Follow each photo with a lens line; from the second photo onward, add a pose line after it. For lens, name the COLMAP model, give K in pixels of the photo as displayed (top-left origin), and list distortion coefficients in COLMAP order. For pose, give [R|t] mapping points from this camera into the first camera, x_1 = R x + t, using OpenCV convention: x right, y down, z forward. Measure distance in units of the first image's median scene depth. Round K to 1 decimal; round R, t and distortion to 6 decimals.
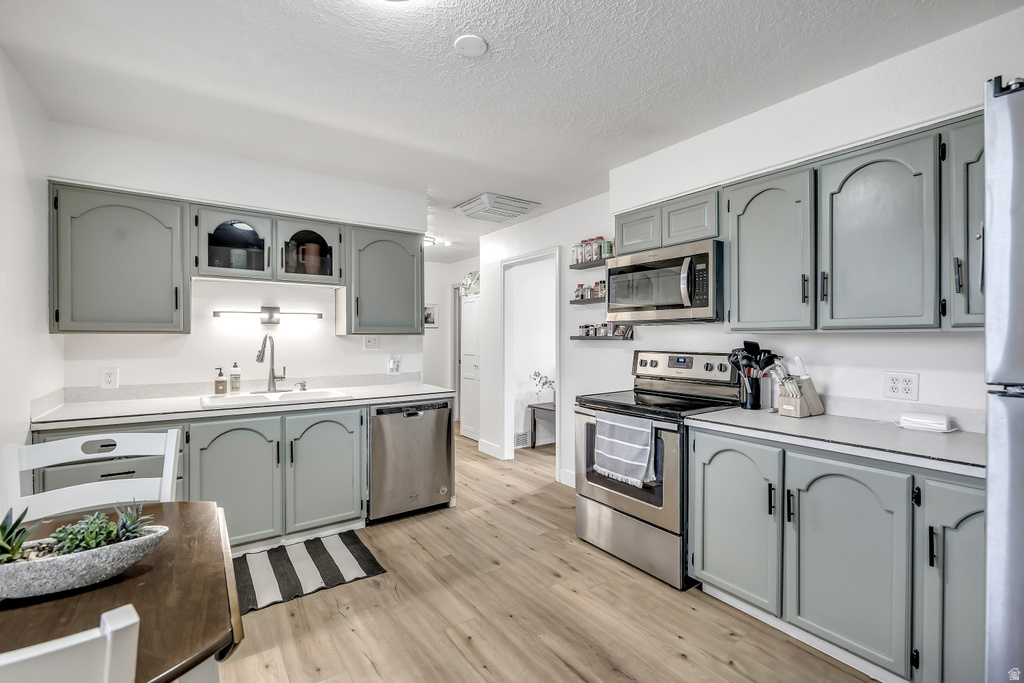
lens RADIAL K [[465.9, 0, 513.3], [0, 465.9, 338.2], [0, 0, 1]] dist [-0.000537, -0.000142]
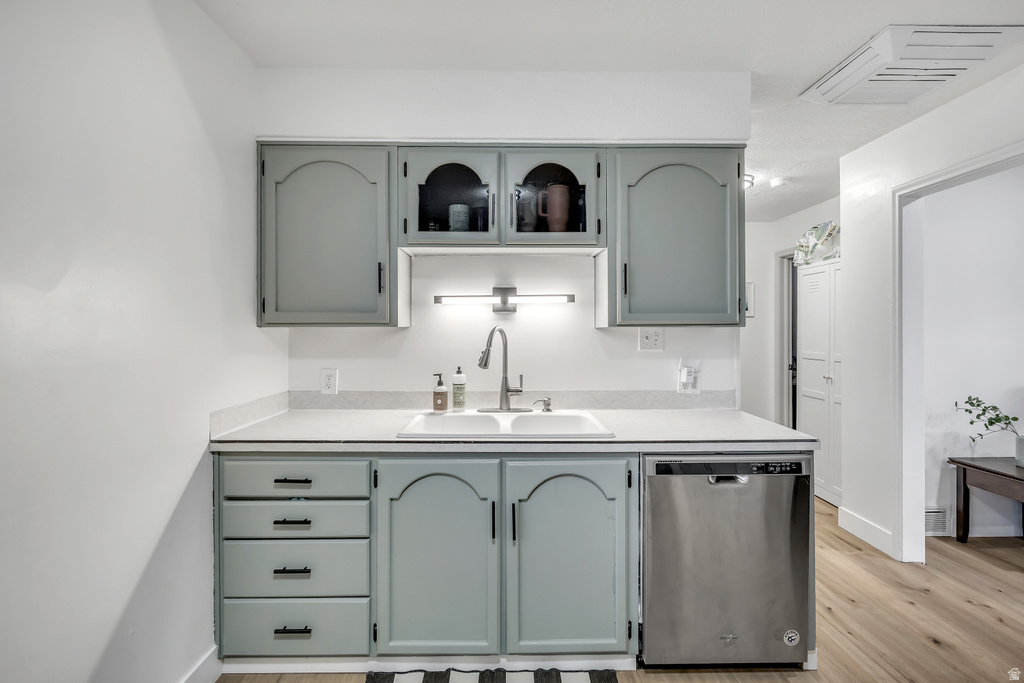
lens RADIAL K [[465.9, 0, 515.1], [0, 465.9, 331.5], [0, 0, 1]] dist [-0.000537, -0.000142]
pose [[0.822447, 0.000786, -0.568842, -0.113776], [0.000477, 0.999998, 0.002070, -0.002950], [0.568842, -0.001974, 0.822444, 0.437369]]
